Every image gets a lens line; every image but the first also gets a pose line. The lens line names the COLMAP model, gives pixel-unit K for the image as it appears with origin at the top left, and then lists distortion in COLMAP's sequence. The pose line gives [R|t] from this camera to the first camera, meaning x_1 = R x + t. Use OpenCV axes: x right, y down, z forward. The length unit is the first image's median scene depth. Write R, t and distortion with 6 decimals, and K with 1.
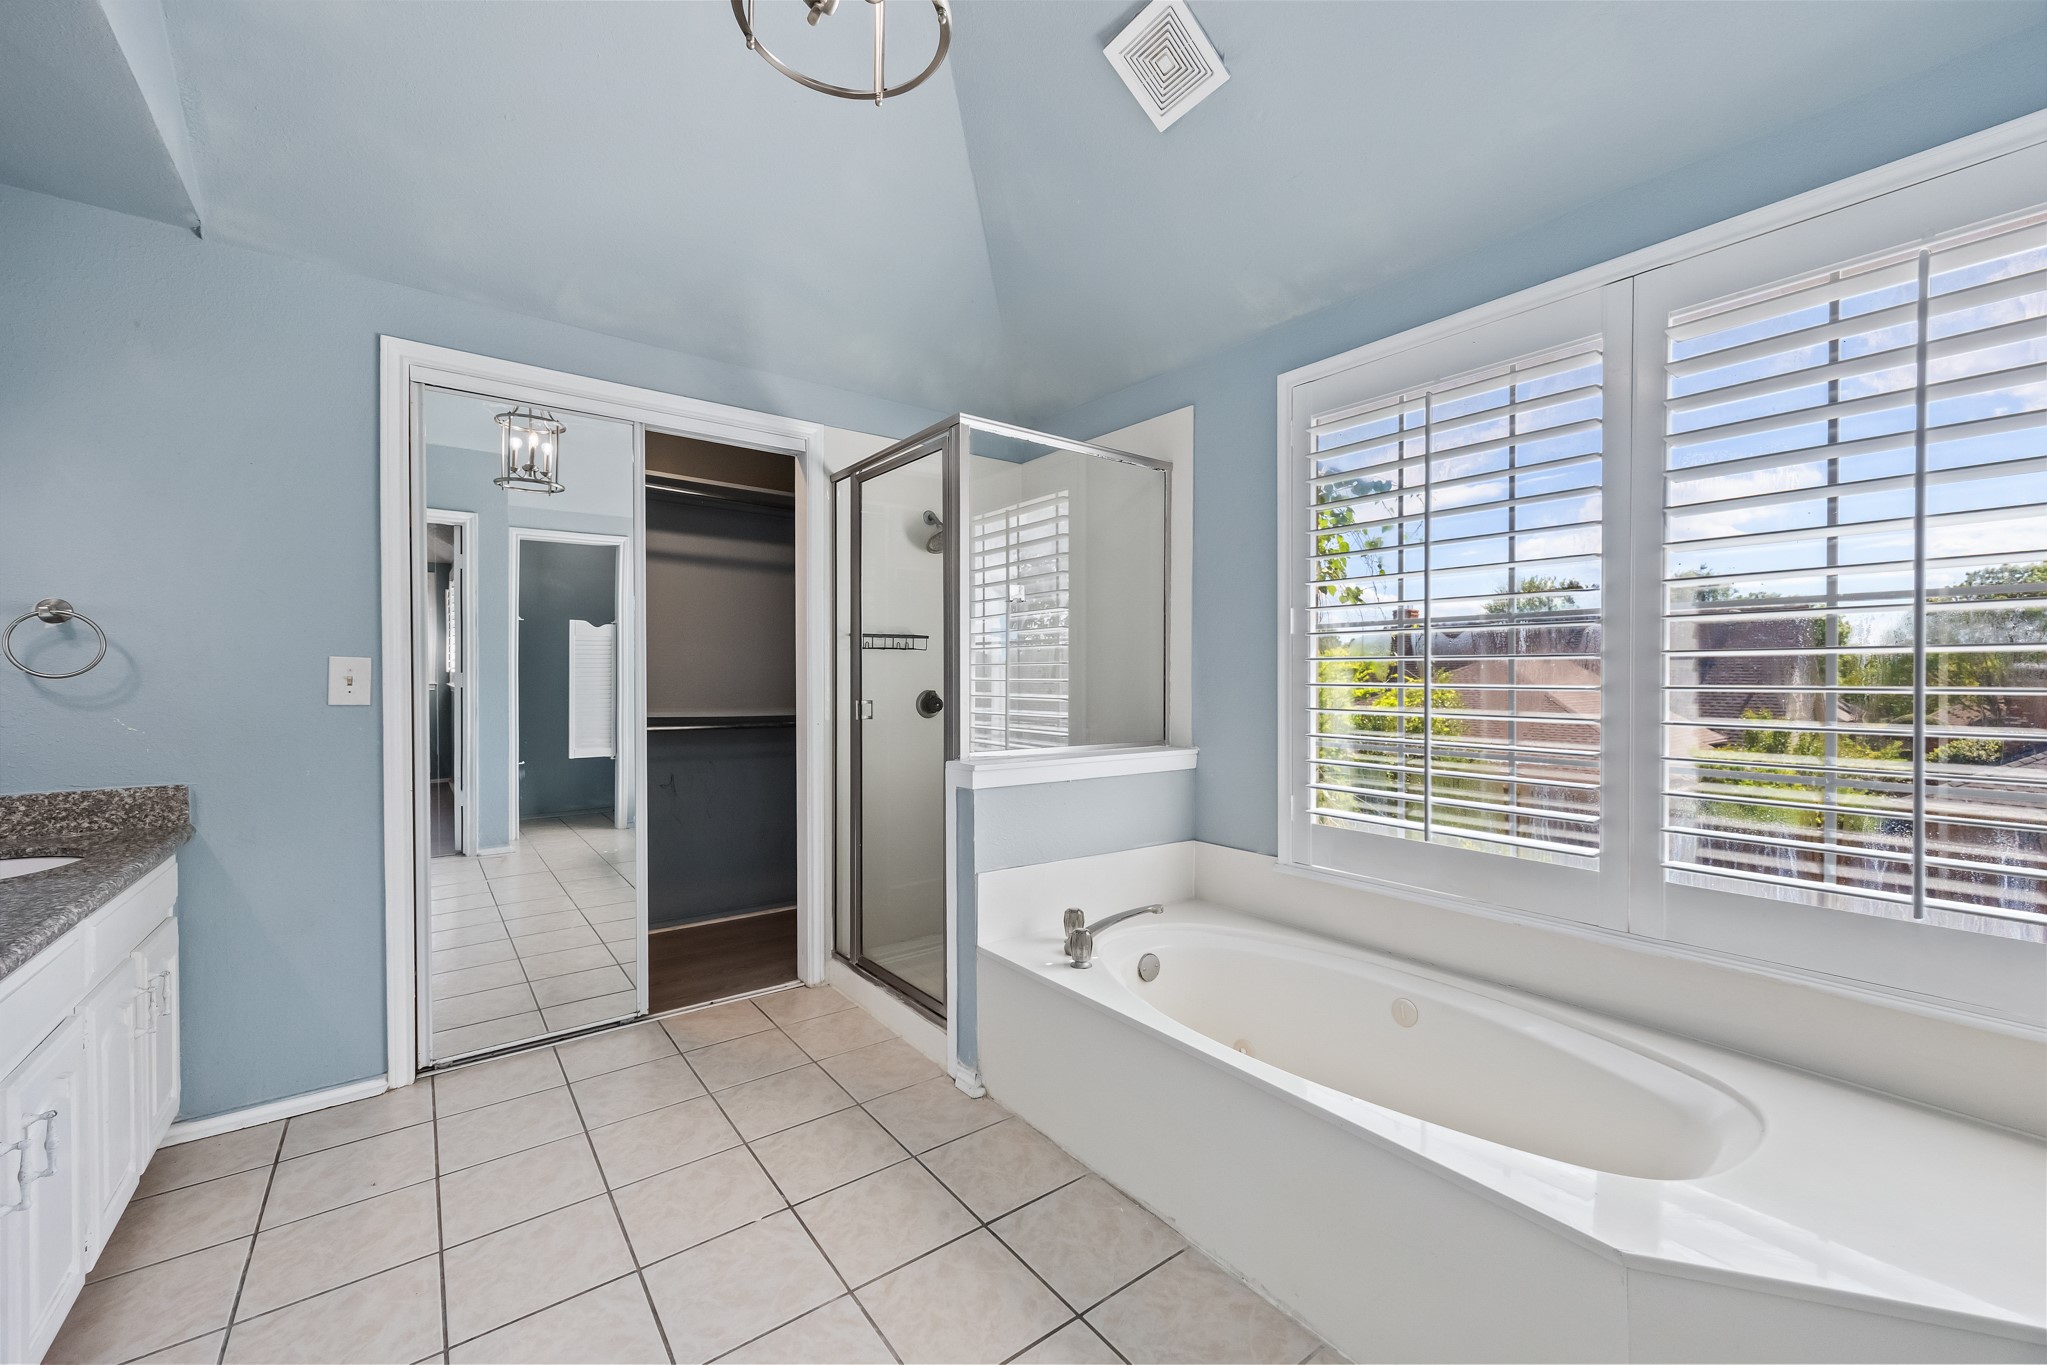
lens RADIAL K [[777.0, 0, 1029.2], [0, 777.0, 682.1], [0, 0, 1]] dist [-0.000738, -0.001863]
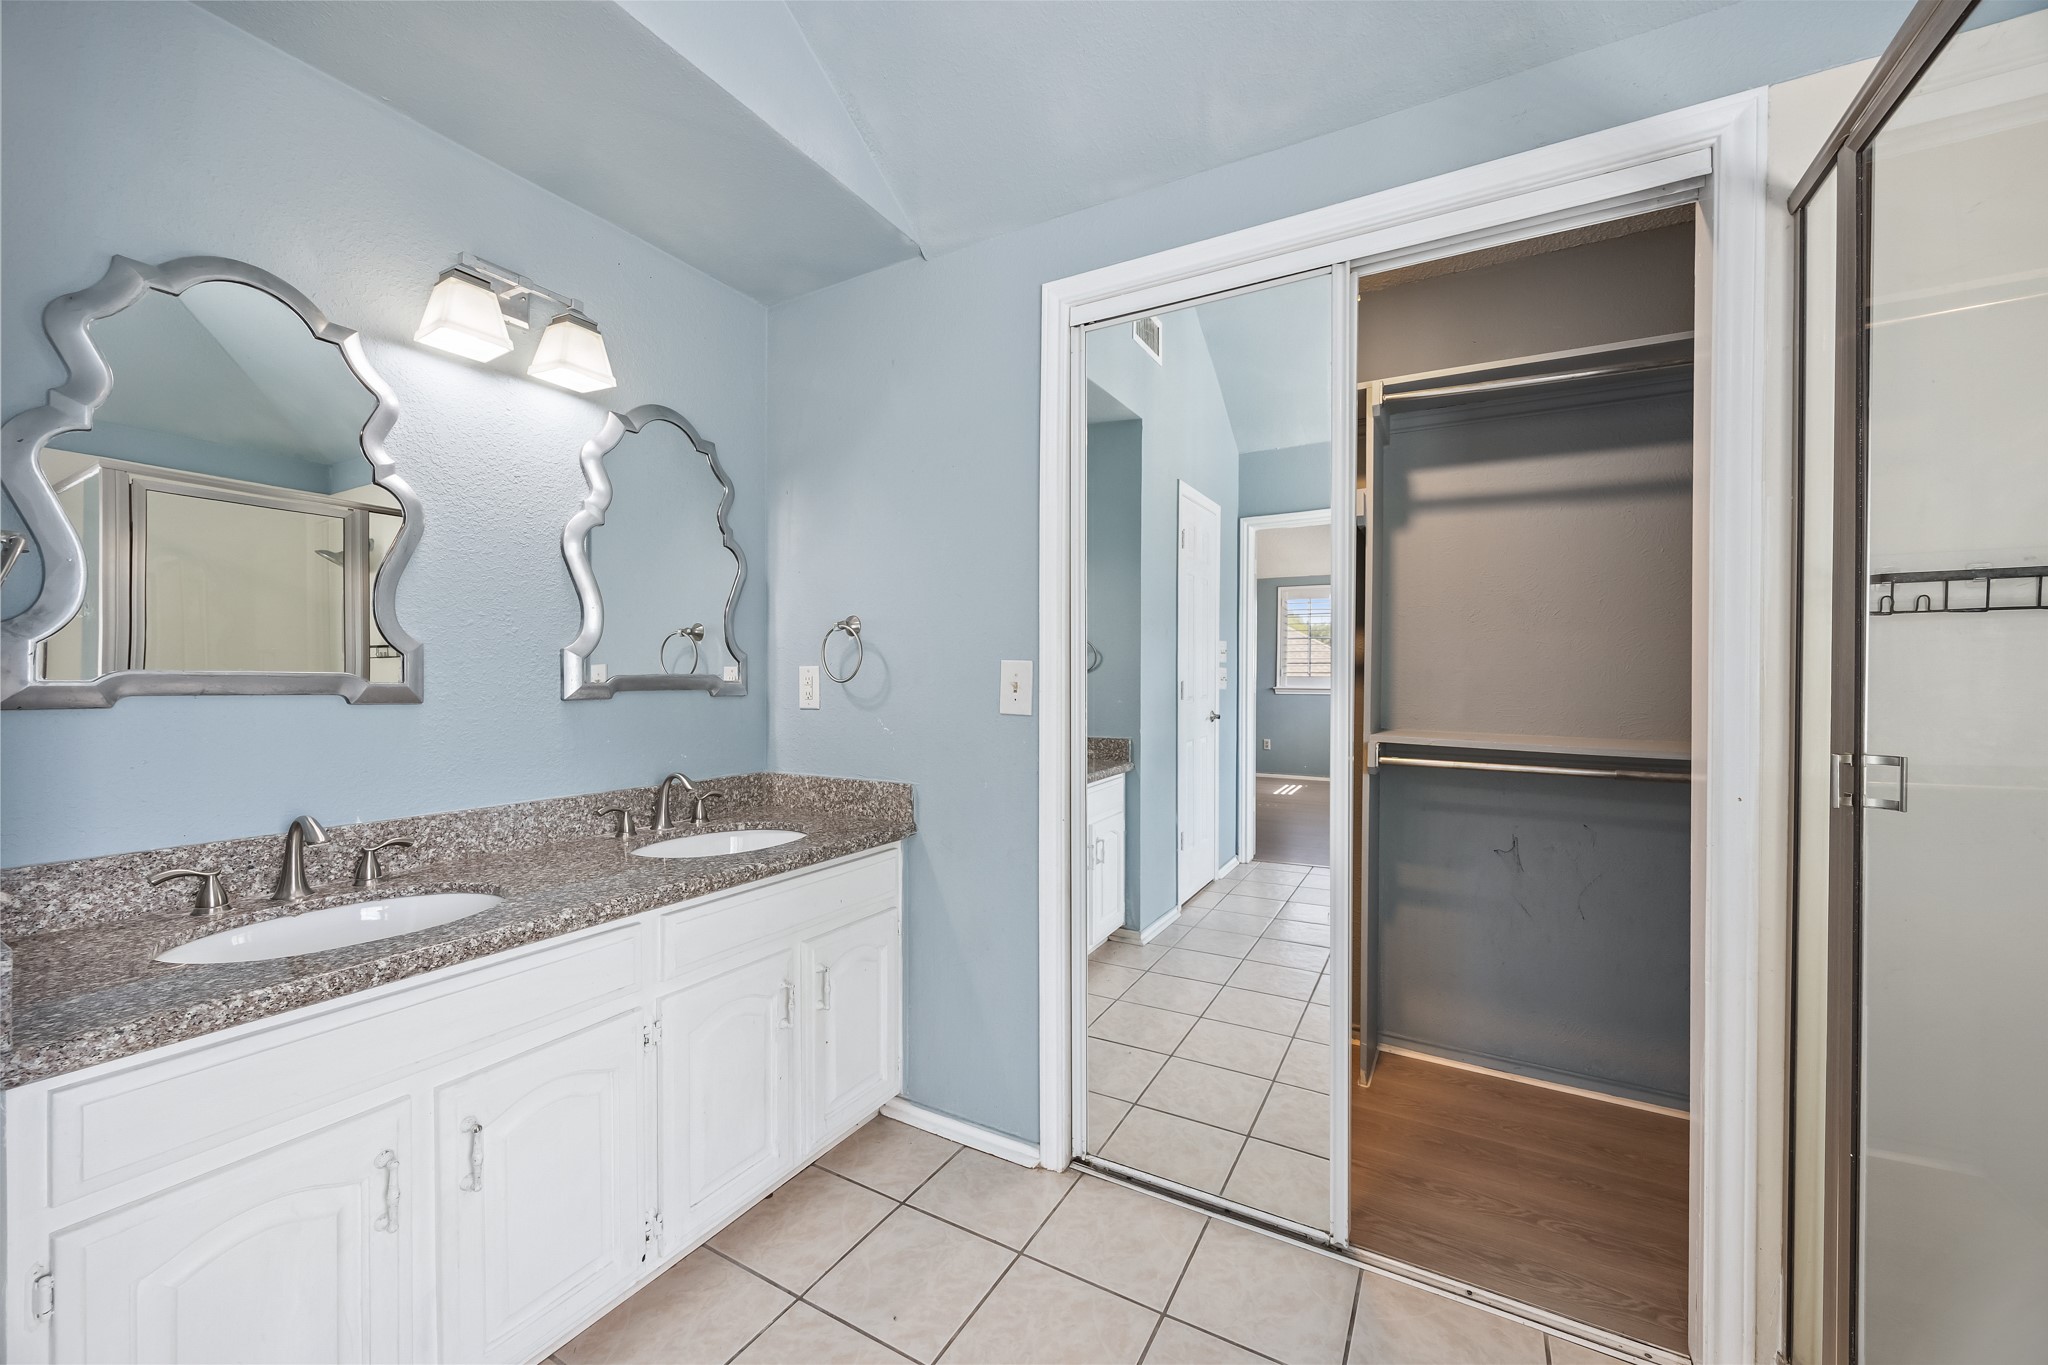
lens RADIAL K [[777.4, 0, 1029.7], [0, 777.4, 682.1], [0, 0, 1]] dist [-0.000738, -0.001863]
pose [[0.390791, 0.006367, -0.920458, -0.045149], [-0.009976, 0.999947, 0.002681, -0.009487], [0.920425, 0.008135, 0.390833, 0.638187]]
